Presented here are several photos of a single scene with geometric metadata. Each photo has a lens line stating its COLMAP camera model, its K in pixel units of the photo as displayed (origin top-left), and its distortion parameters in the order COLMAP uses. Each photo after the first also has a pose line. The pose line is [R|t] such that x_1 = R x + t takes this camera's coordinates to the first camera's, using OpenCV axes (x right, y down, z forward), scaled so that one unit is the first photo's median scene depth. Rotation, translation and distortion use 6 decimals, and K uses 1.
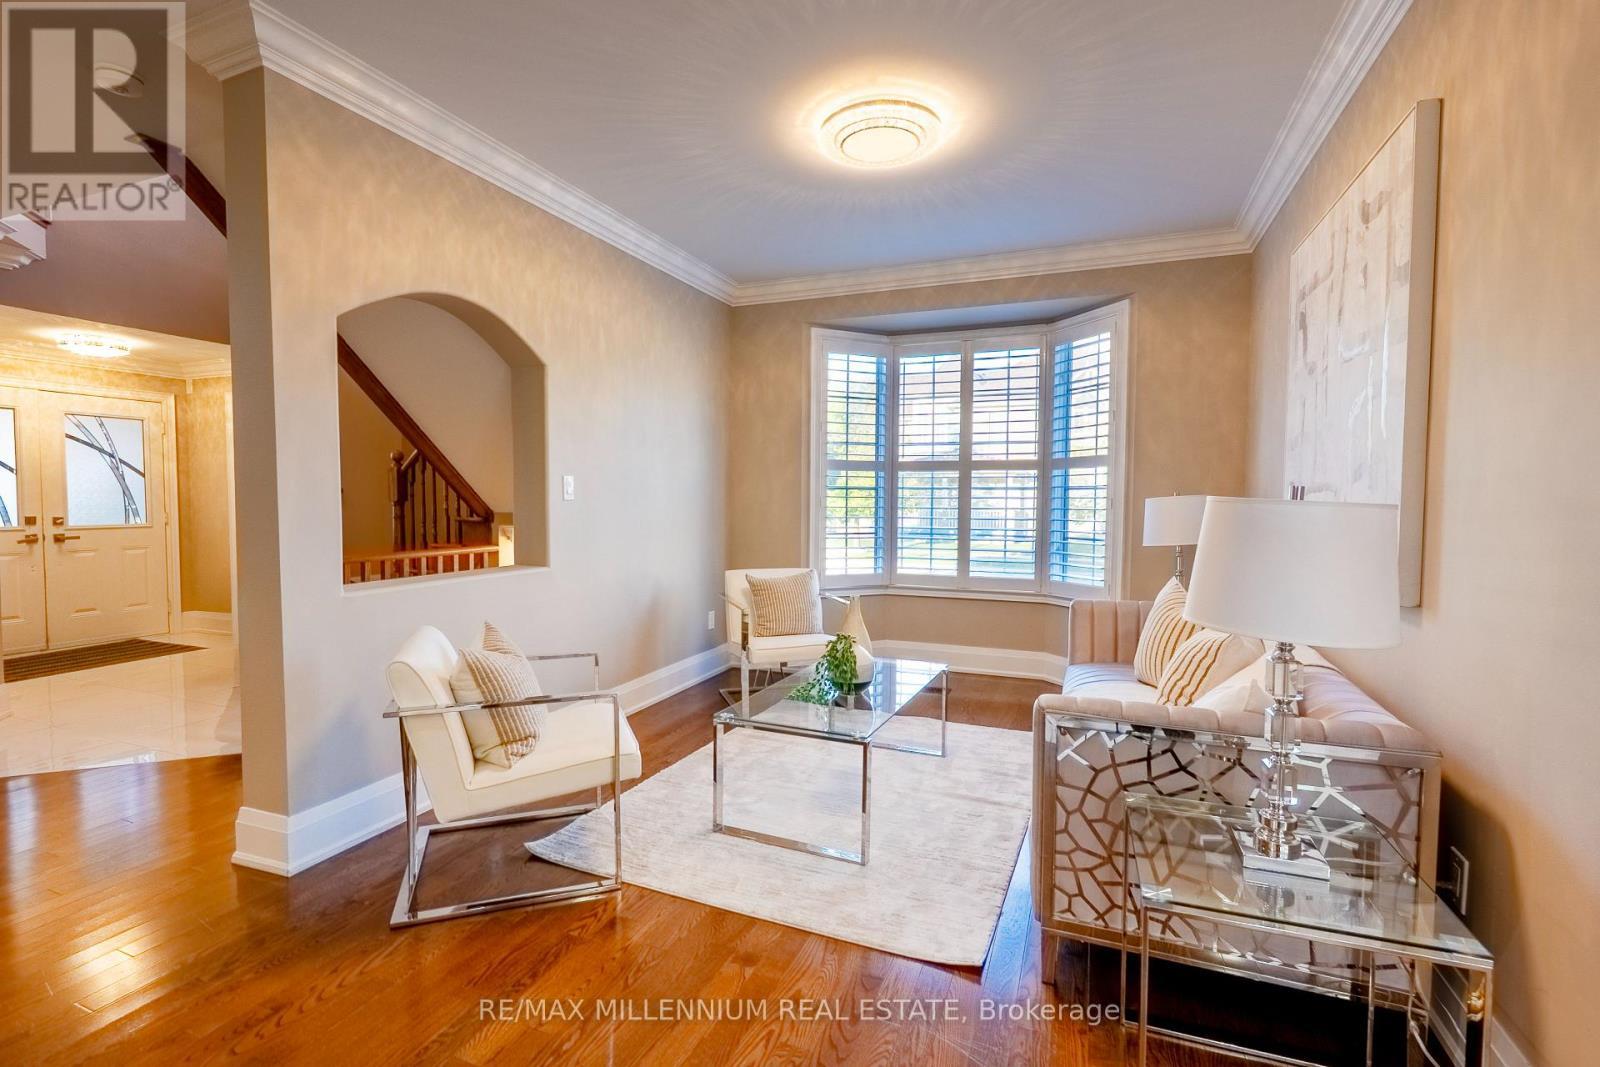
lens RADIAL K [[741.8, 0, 797.7], [0, 741.8, 529.5], [0, 0, 1]] dist [-0.000780, -0.000158]
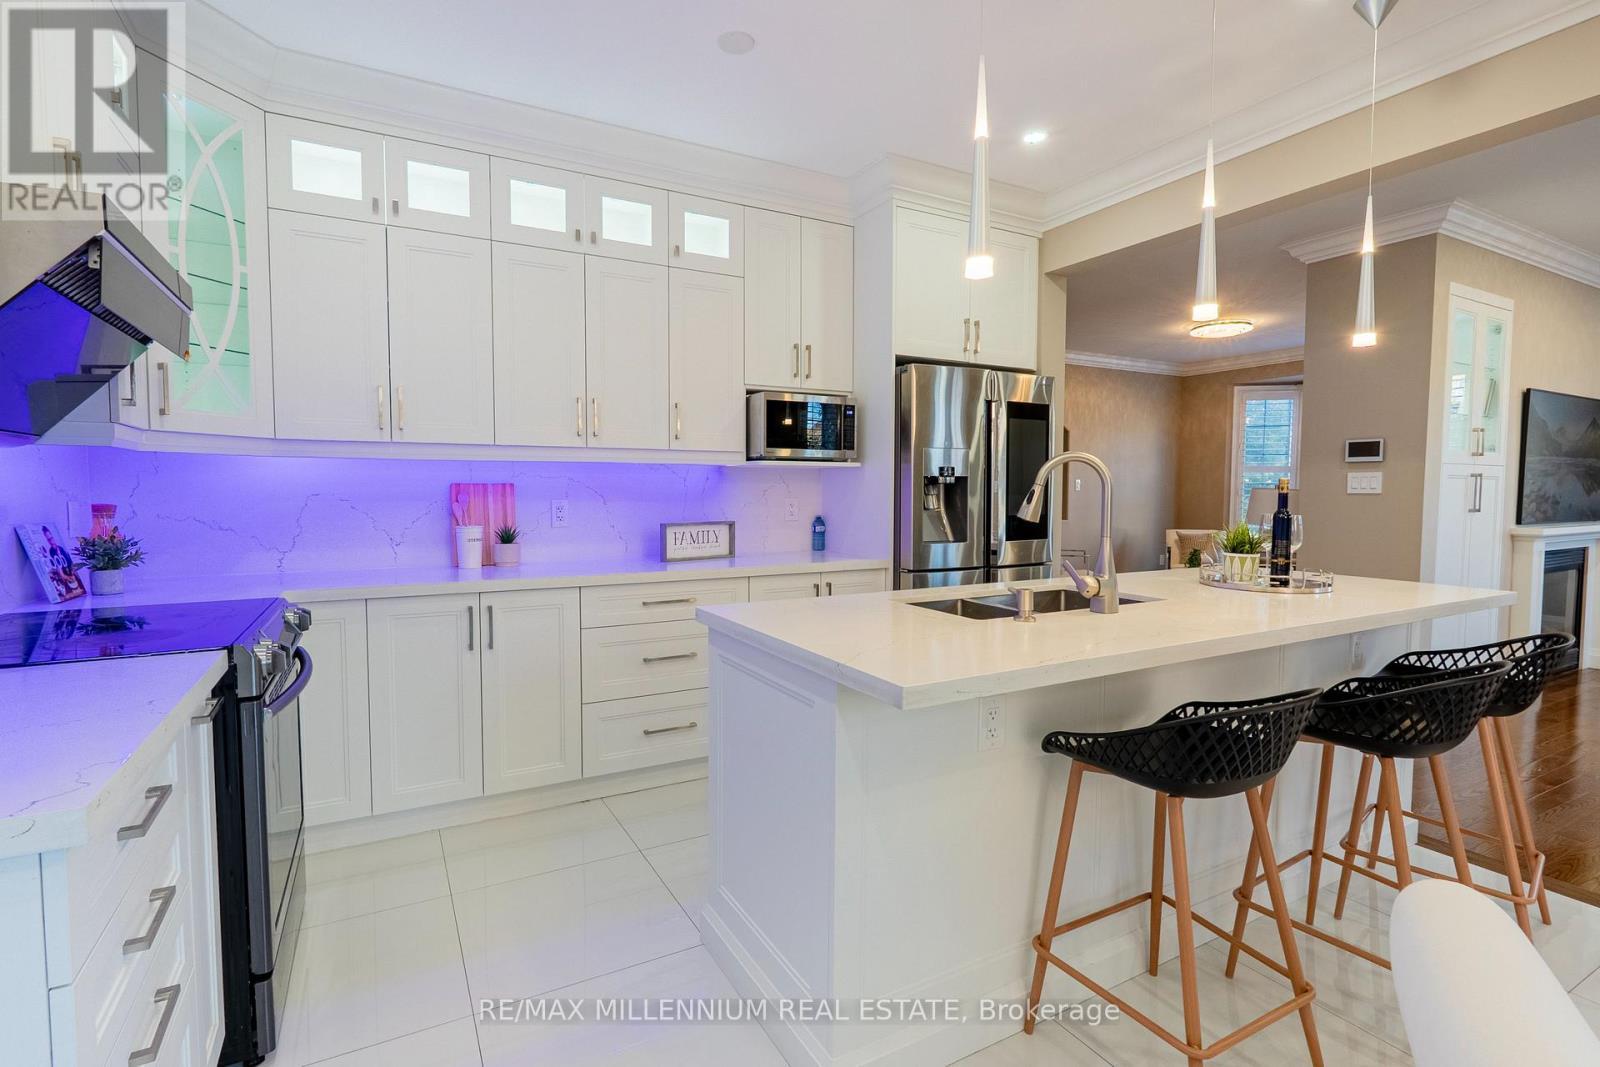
lens RADIAL K [[741.8, 0, 796.2], [0, 741.8, 528.6], [0, 0, 1]] dist [-0.000780, -0.000158]
pose [[0.775127, 0.037229, -0.630708, 0.327883], [-0.031162, 0.999300, 0.020688, 0.041728], [0.631037, 0.003619, 0.775744, -0.929468]]
